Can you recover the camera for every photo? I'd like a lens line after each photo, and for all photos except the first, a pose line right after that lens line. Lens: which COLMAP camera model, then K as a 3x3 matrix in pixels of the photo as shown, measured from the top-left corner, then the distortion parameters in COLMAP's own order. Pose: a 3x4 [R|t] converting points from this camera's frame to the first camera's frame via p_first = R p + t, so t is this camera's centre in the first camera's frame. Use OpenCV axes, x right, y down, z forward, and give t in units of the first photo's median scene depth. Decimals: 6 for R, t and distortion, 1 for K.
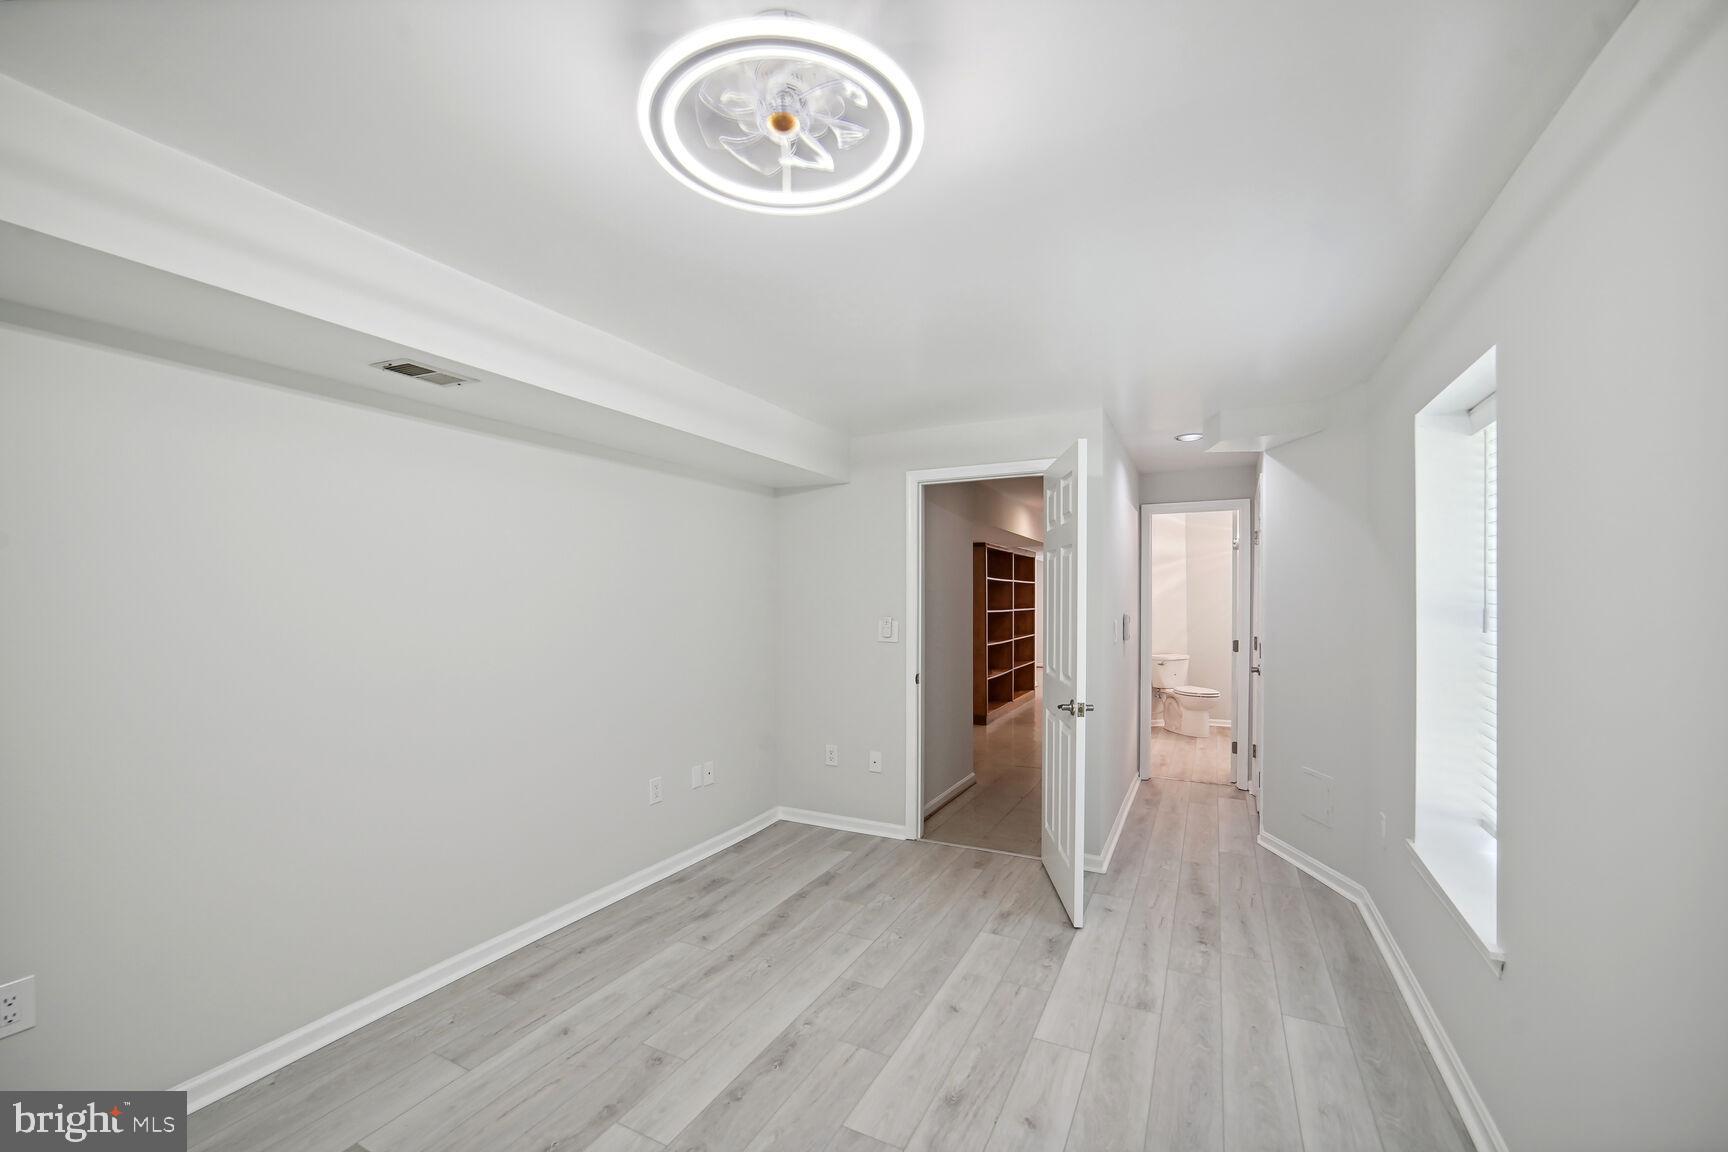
lens RADIAL K [[707.8, 0, 864.9], [0, 707.8, 602.4], [0, 0, 1]] dist [-0.023689, 0.013621]
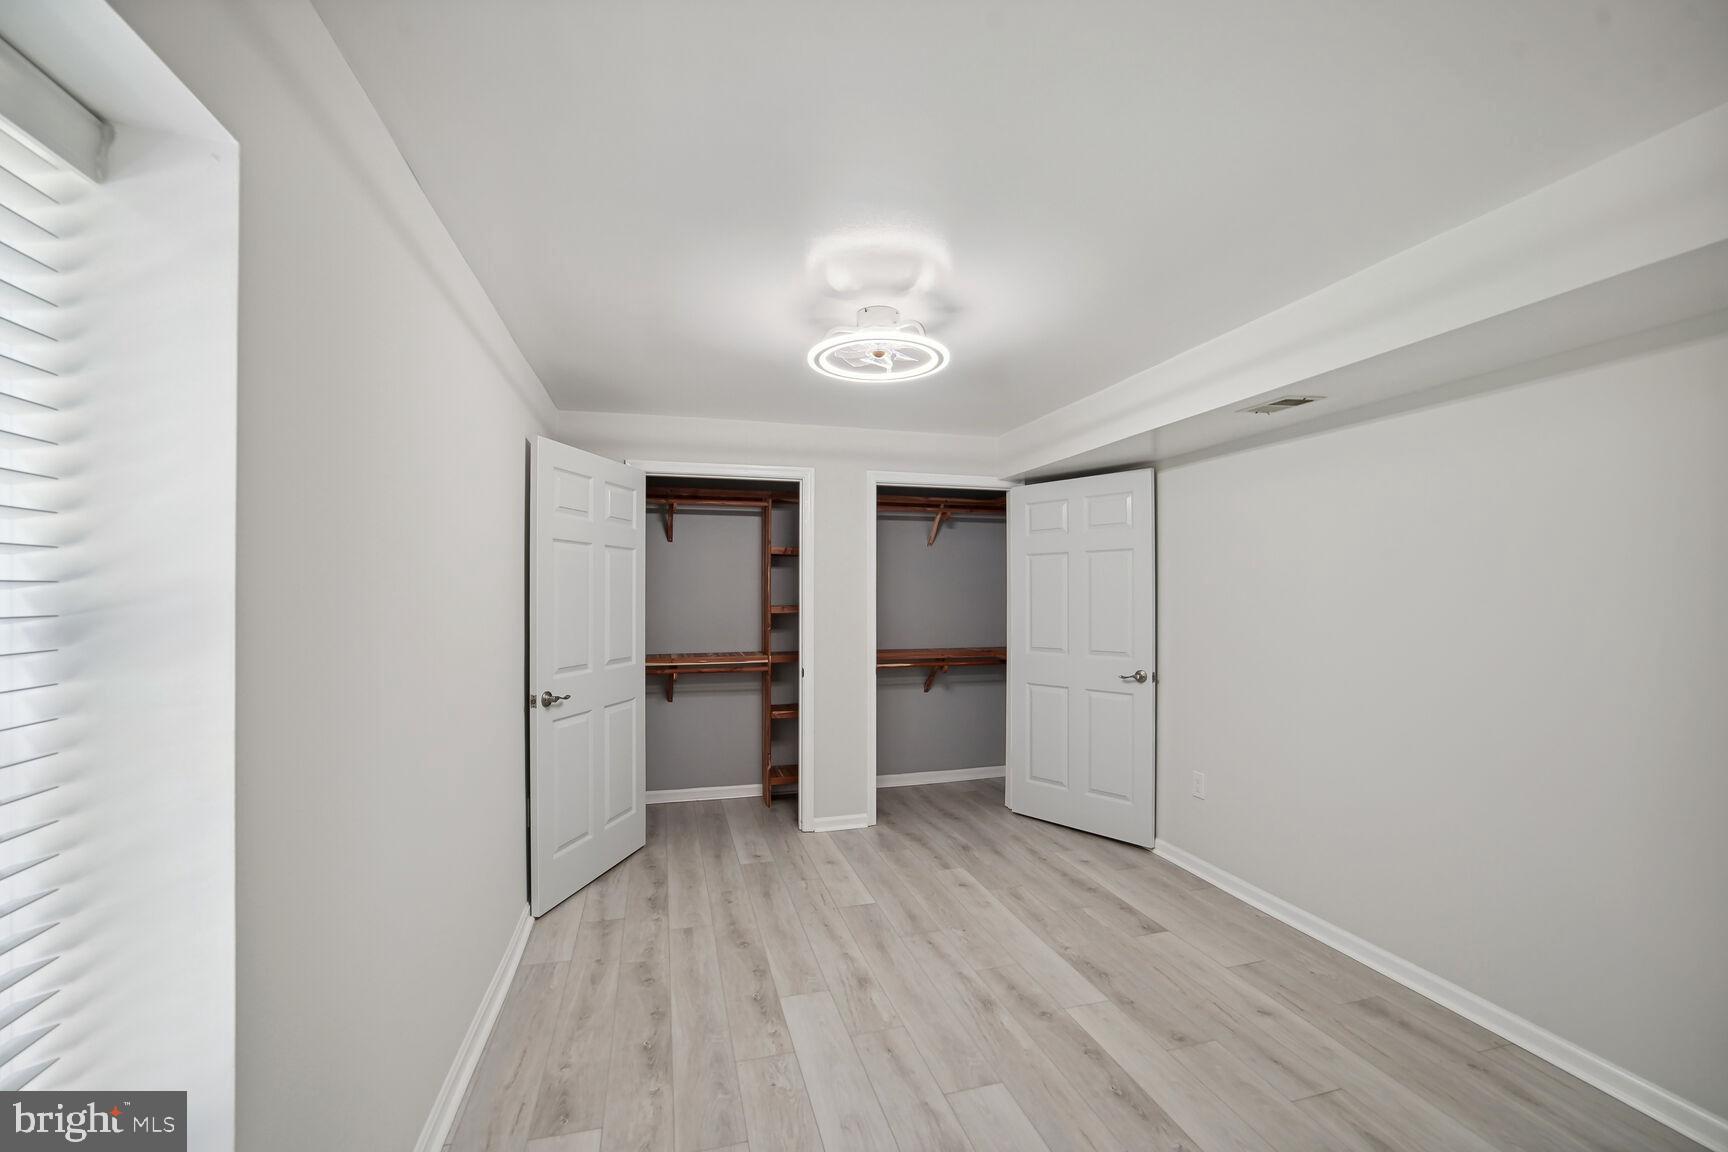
lens RADIAL K [[707.8, 0, 864.9], [0, 707.8, 602.4], [0, 0, 1]] dist [-0.023689, 0.013621]
pose [[-0.716027, 0.013448, -0.697943, 0.699444], [-0.007102, 0.999622, 0.026547, -0.011805], [0.698037, 0.023965, -0.715661, 1.311871]]
